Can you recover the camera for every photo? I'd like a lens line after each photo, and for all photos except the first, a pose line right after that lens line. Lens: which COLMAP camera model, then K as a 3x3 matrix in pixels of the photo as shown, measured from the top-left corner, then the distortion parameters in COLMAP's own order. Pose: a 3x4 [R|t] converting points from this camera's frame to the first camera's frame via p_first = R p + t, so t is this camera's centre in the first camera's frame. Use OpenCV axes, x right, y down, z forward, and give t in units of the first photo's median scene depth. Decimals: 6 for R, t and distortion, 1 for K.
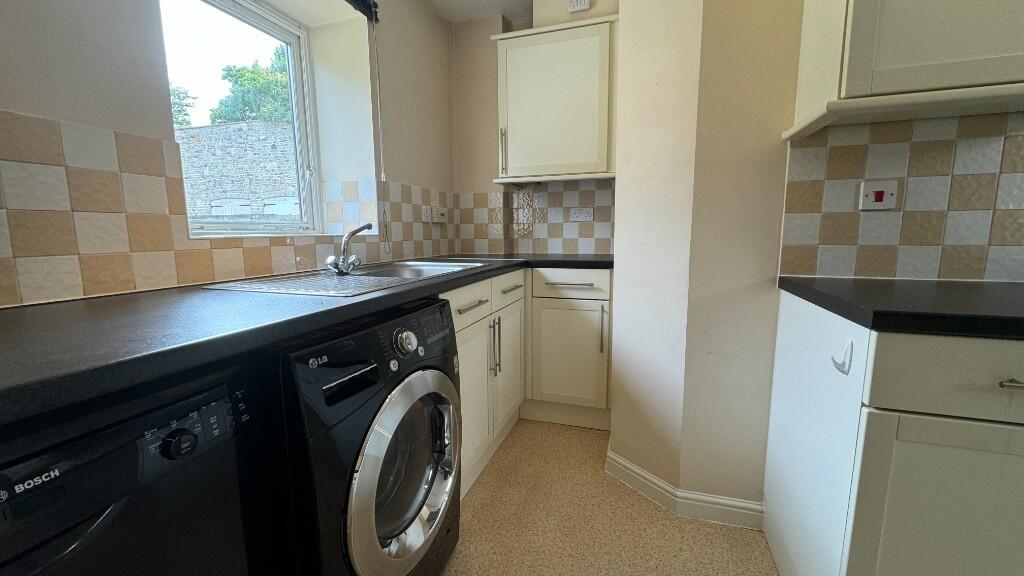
lens RADIAL K [[408.7, 0, 511.6], [0, 408.7, 288.0], [0, 0, 1]] dist [-0.002296, -0.000876]
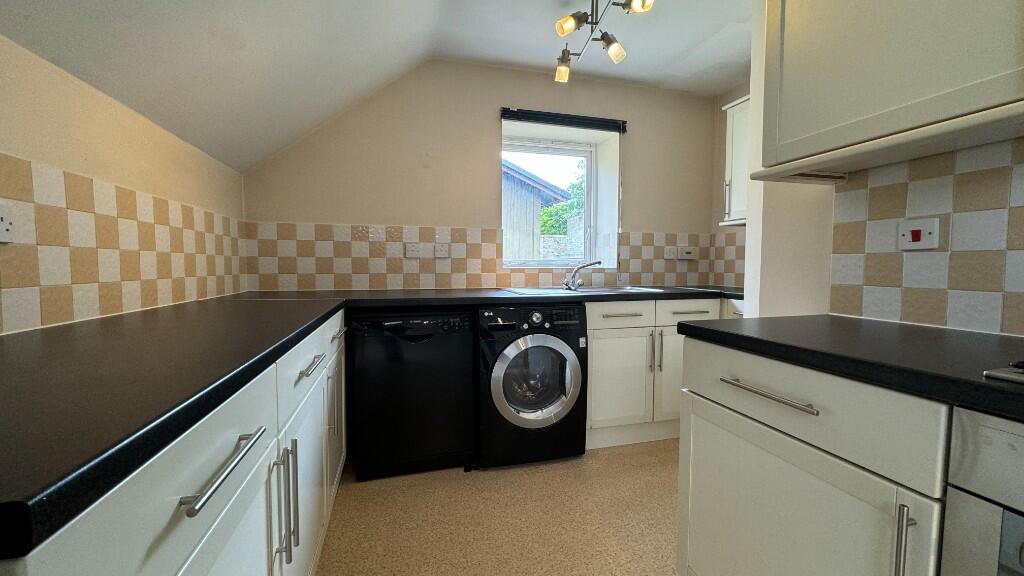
lens RADIAL K [[408.7, 0, 511.1], [0, 408.7, 287.9], [0, 0, 1]] dist [-0.002296, -0.000876]
pose [[0.561979, 0.056614, -0.825212, 1.102715], [-0.120017, 0.992678, -0.013630, 0.015992], [0.818398, 0.106699, 0.564659, -0.254894]]
